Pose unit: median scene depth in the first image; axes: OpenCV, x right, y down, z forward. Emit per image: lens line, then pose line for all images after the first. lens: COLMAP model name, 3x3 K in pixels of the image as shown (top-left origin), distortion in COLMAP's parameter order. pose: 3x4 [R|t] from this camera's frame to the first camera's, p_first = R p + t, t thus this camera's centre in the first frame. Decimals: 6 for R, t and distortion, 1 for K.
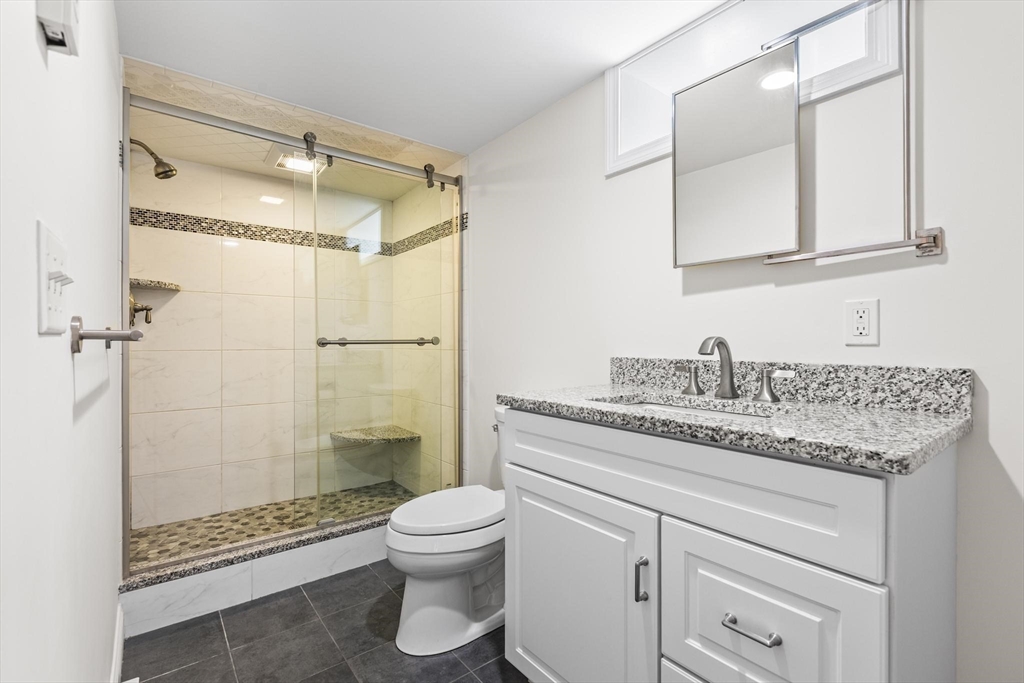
lens RADIAL K [[457.4, 0, 499.6], [0, 457.4, 341.5], [0, 0, 1]] dist [0.001733, -0.000247]
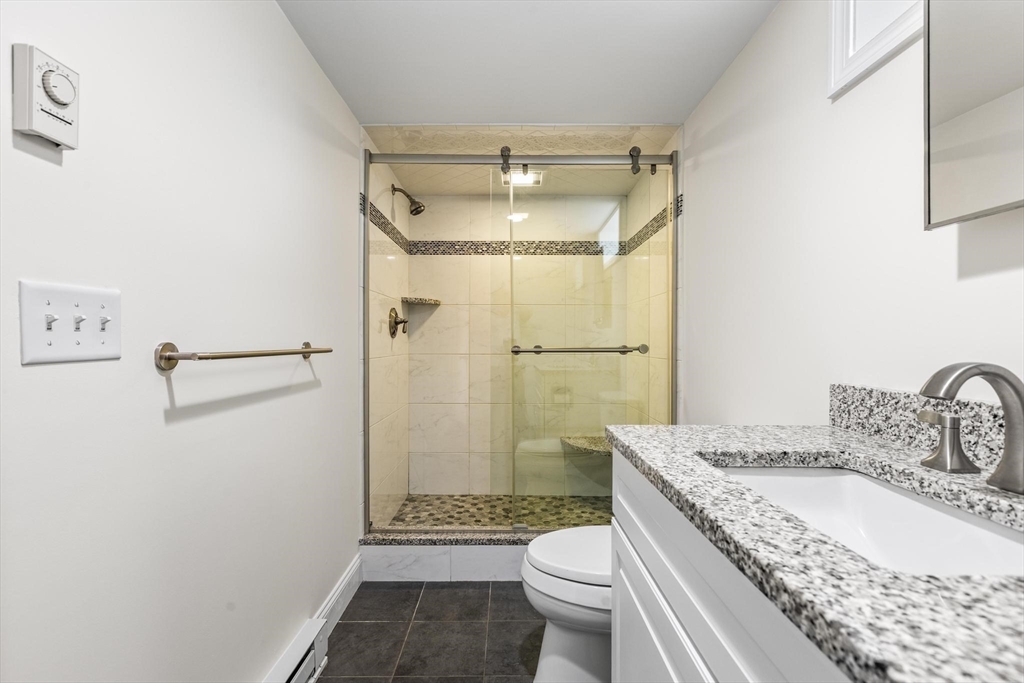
lens RADIAL K [[457.4, 0, 513.5], [0, 457.4, 345.5], [0, 0, 1]] dist [0.001733, -0.000247]
pose [[0.795458, 0.007714, -0.605959, 0.216160], [-0.001288, 0.999938, 0.011039, -0.019403], [0.606007, -0.008000, 0.795419, 0.179810]]
